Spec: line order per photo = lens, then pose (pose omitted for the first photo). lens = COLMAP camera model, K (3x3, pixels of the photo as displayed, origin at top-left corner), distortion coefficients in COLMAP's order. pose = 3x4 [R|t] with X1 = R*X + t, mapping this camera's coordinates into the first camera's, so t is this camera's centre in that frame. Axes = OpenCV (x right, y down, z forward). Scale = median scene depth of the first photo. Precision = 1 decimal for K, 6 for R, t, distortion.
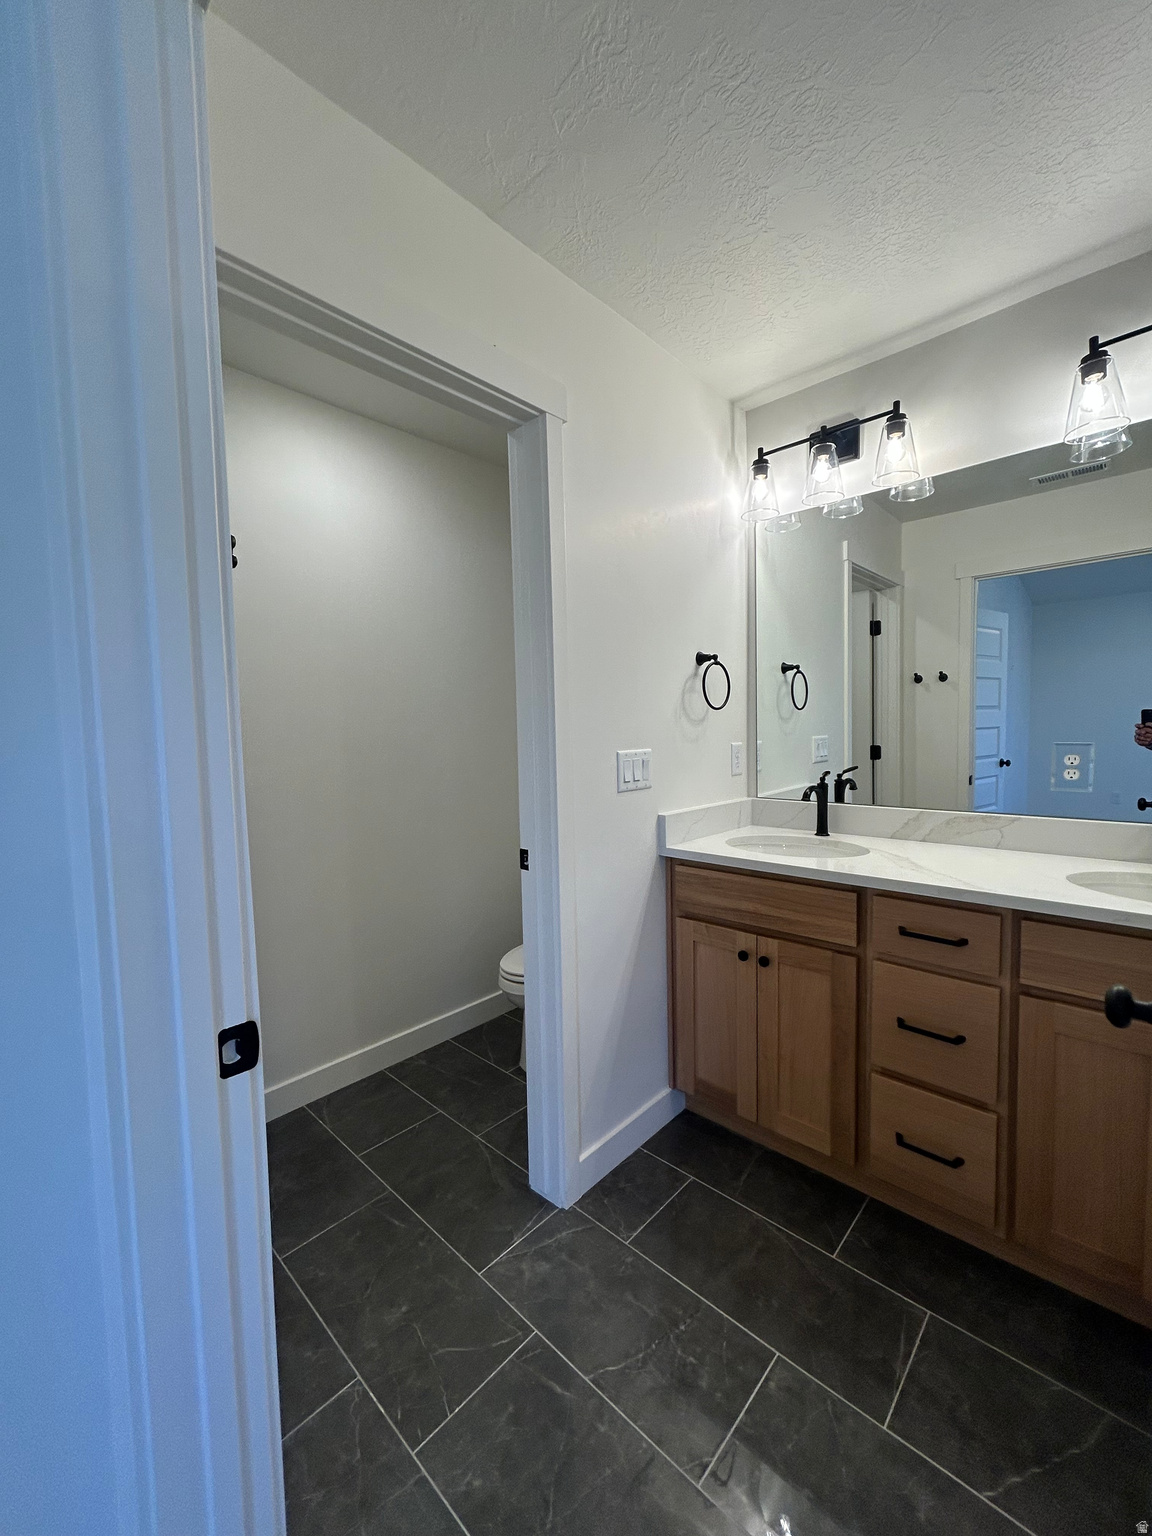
lens RADIAL K [[614.8, 0, 576.0], [0, 614.8, 768.0], [0, 0, 1]] dist [-0.001721, 0.000529]
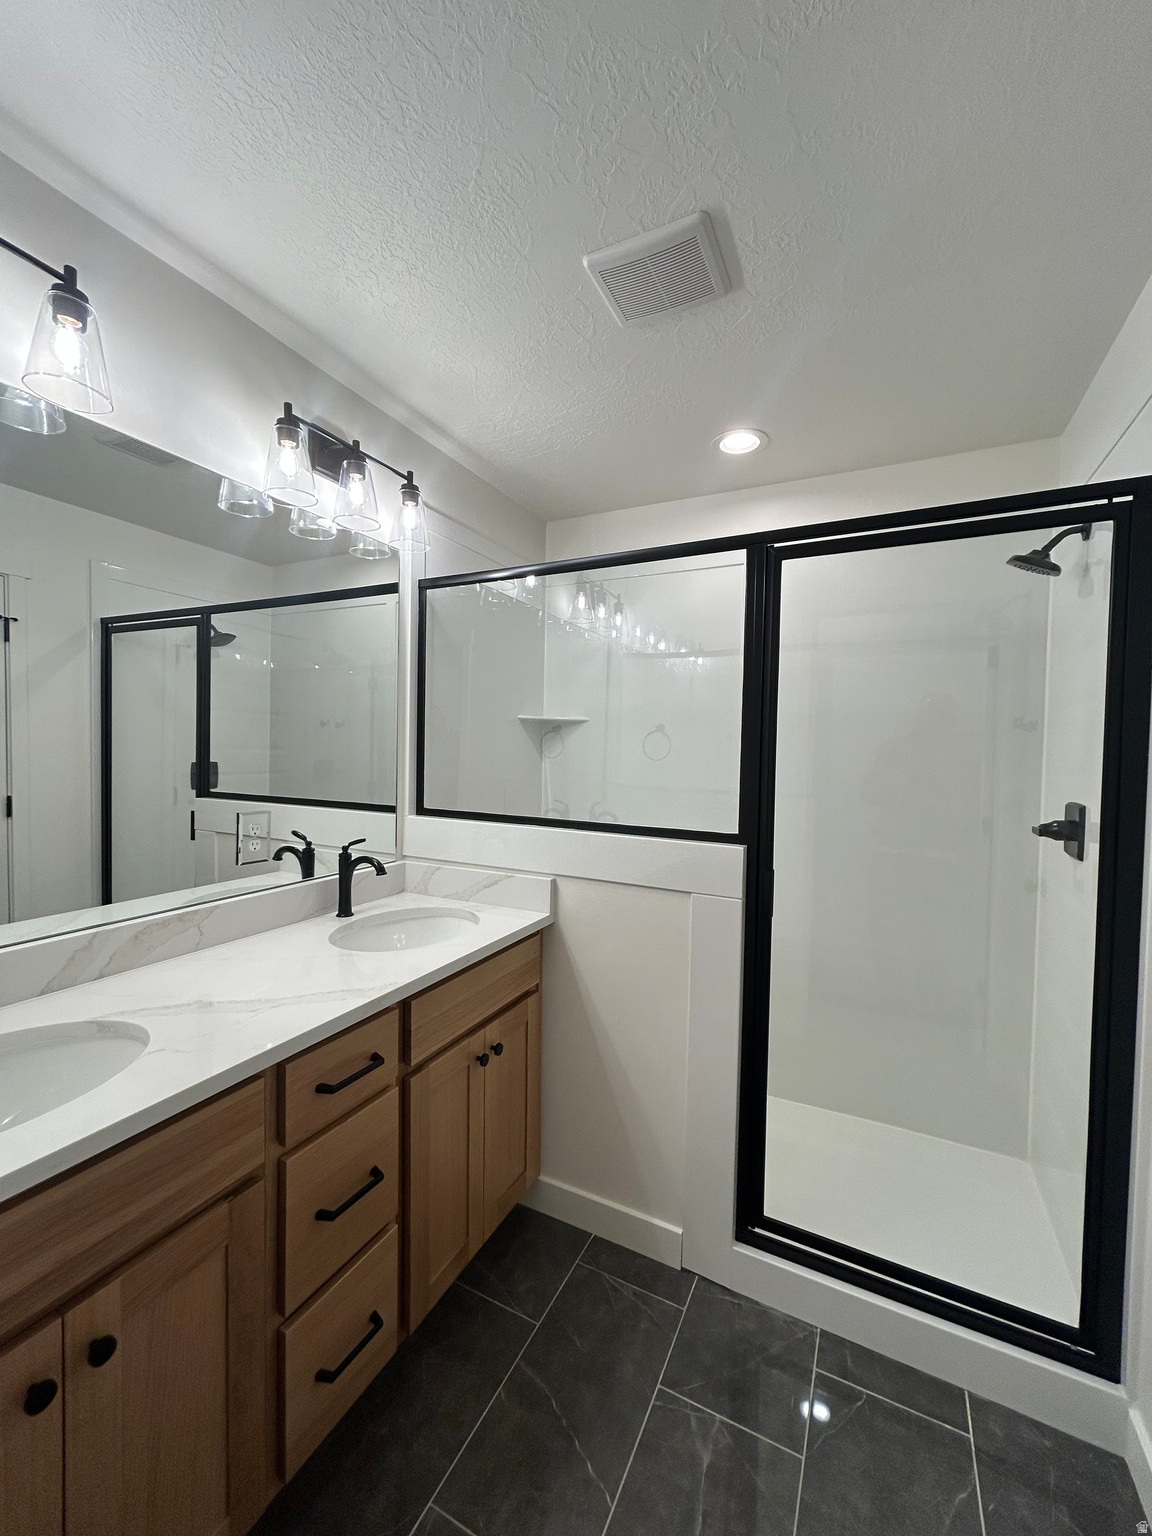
lens RADIAL K [[614.8, 0, 576.0], [0, 614.8, 768.0], [0, 0, 1]] dist [-0.001721, 0.000529]
pose [[-0.288452, -0.008591, 0.957456, -0.225447], [0.047764, 0.998586, 0.023350, -0.105801], [-0.956302, 0.052467, -0.287634, 0.800878]]
